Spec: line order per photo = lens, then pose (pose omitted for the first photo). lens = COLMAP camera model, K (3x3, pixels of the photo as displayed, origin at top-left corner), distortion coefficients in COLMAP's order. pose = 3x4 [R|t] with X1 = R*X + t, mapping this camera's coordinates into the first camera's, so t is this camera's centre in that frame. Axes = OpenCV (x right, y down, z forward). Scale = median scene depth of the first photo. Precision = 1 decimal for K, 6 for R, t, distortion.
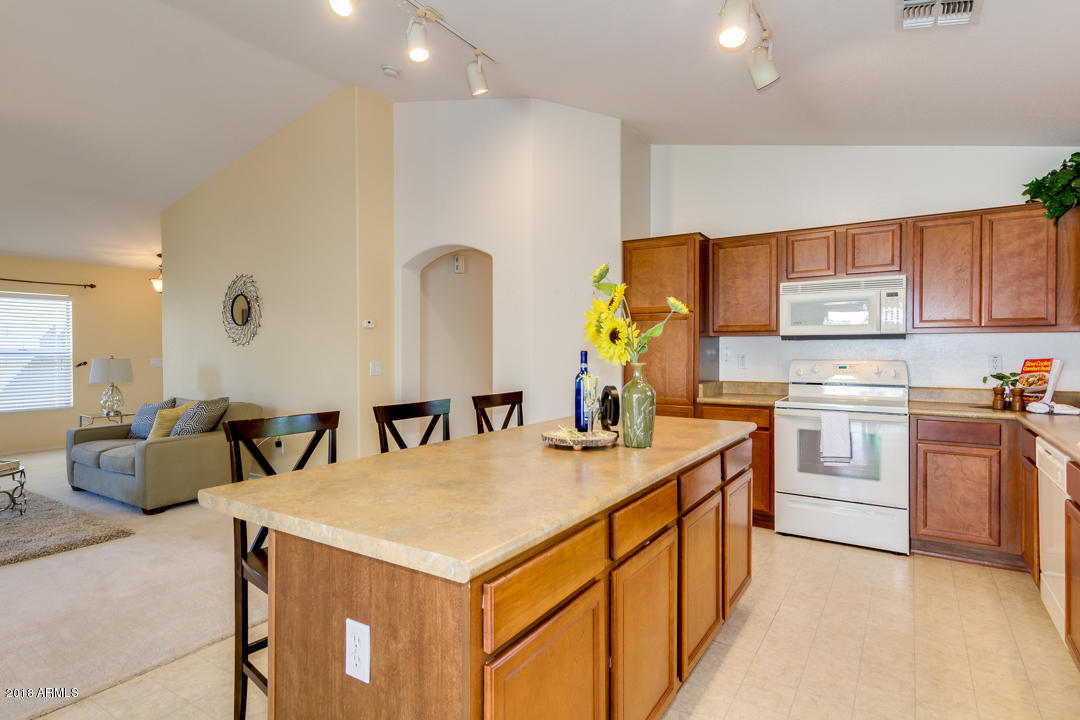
lens RADIAL K [[572.5, 0, 537.0], [0, 572.5, 353.6], [0, 0, 1]] dist [0.020179, 0.000507]
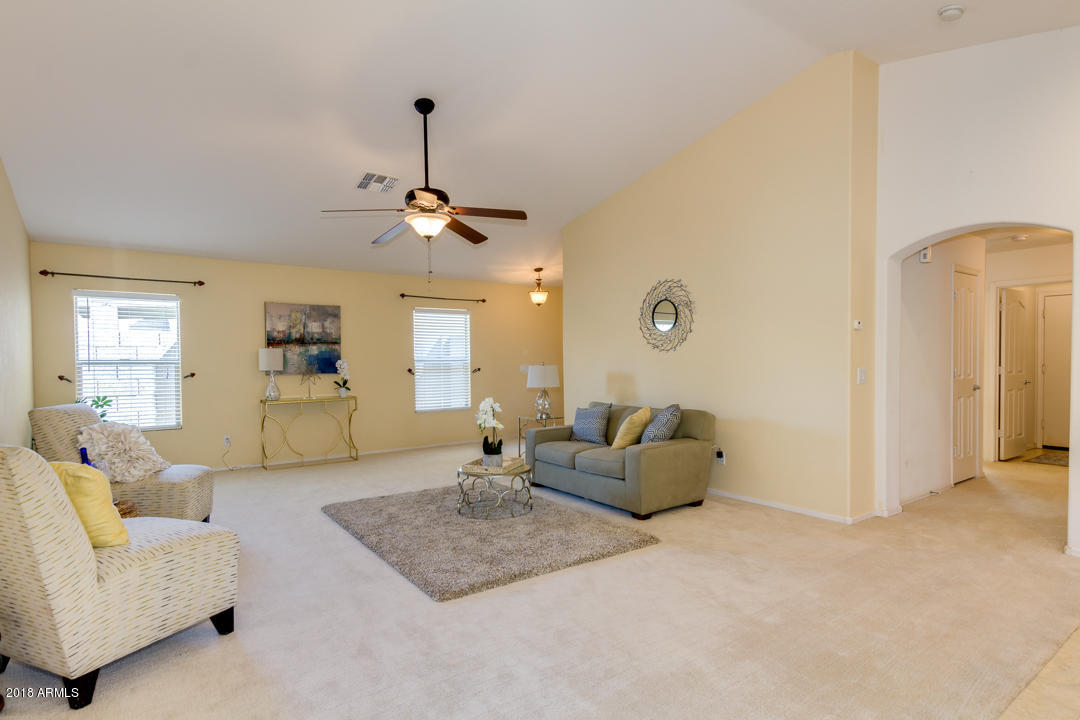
lens RADIAL K [[563.0, 0, 534.7], [0, 563.0, 364.7], [0, 0, 1]] dist [0.046298, -0.023309]
pose [[0.934134, 0.000402, -0.356923, -0.466812], [0.001107, 0.999991, 0.004024, 0.005523], [0.356921, -0.004154, 0.934125, 0.018757]]
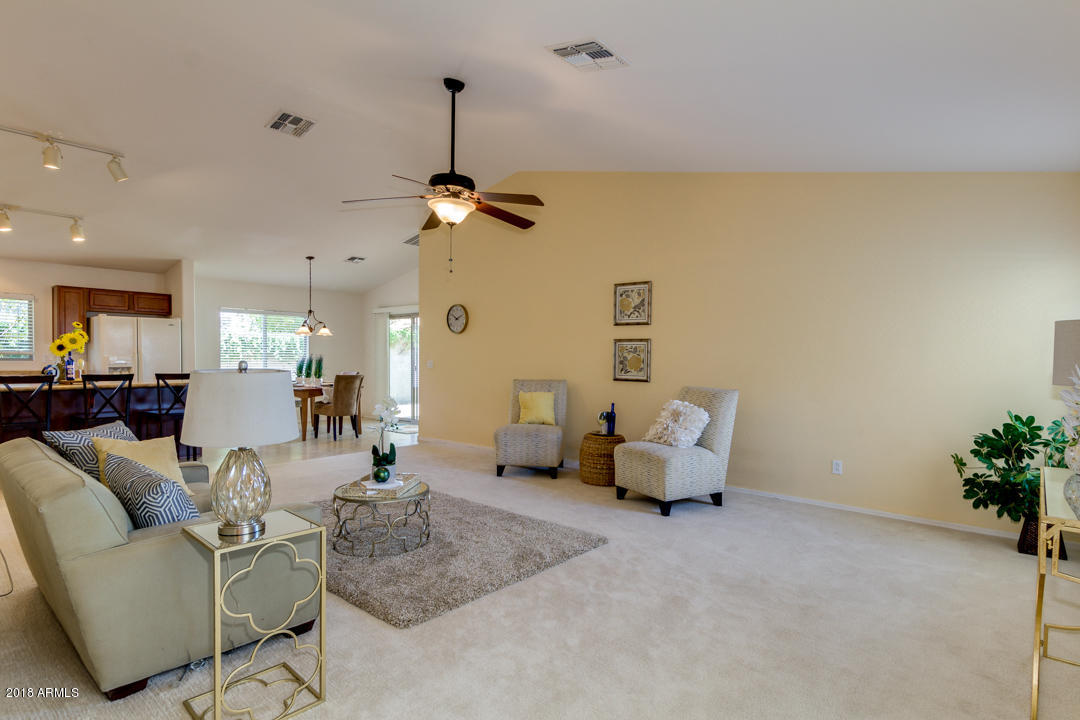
lens RADIAL K [[563.0, 0, 534.7], [0, 563.0, 364.7], [0, 0, 1]] dist [0.046298, -0.023309]
pose [[-0.990267, -0.005521, 0.139072, -1.188594], [-0.002230, 0.999714, 0.023810, -0.003701], [-0.139164, 0.023268, -0.989996, 1.632151]]
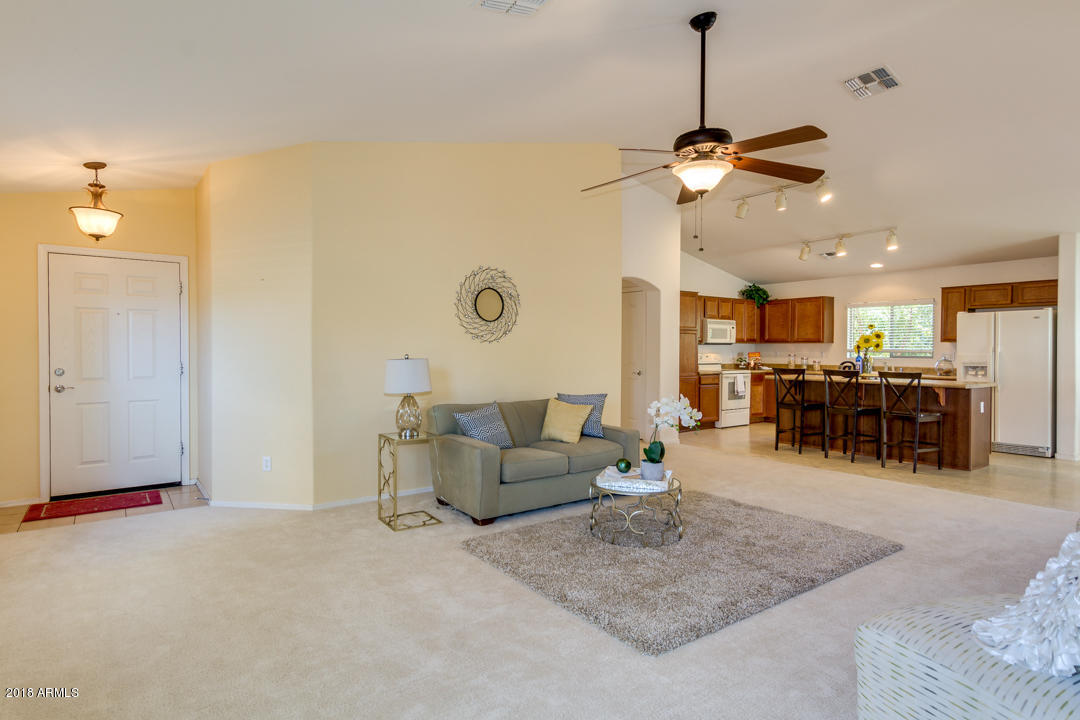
lens RADIAL K [[572.5, 0, 537.0], [0, 572.5, 353.6], [0, 0, 1]] dist [0.020179, 0.000507]
pose [[0.344427, -0.004795, 0.938801, -1.675497], [0.005381, 0.999981, 0.003133, -0.000077], [-0.938798, 0.003972, 0.344446, 0.754648]]
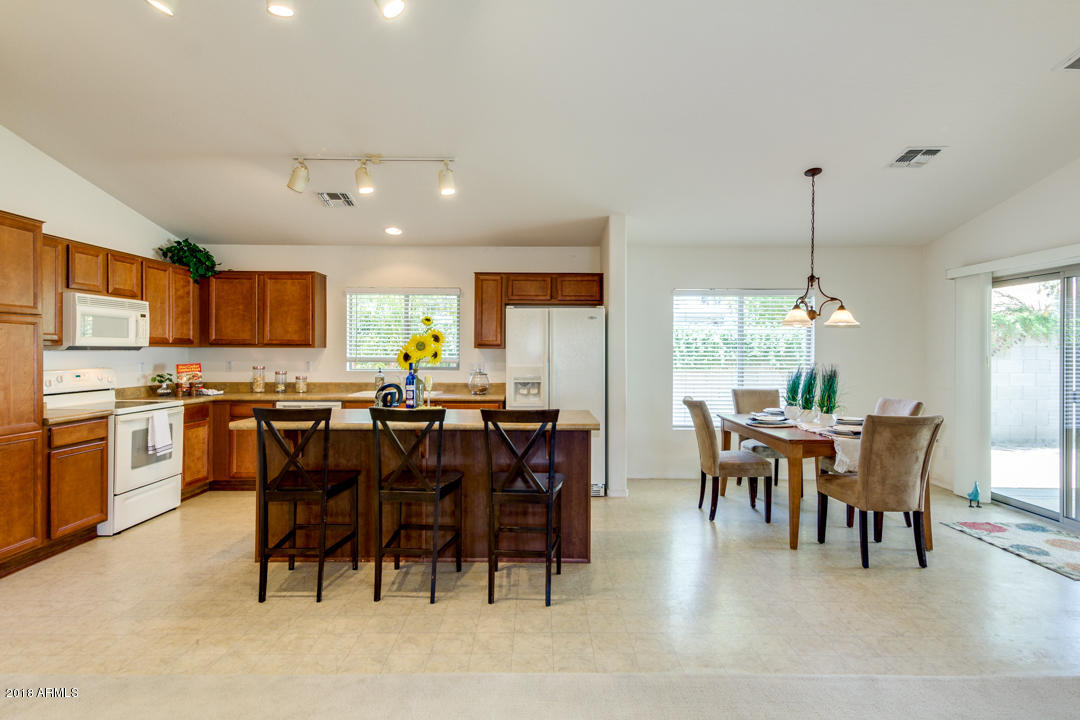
lens RADIAL K [[572.5, 0, 537.0], [0, 572.5, 353.6], [0, 0, 1]] dist [0.020179, 0.000507]
pose [[-0.545361, -0.003360, 0.838195, -0.742547], [0.005270, 0.999958, 0.007437, -0.019002], [-0.838185, 0.008473, -0.545320, 0.777119]]
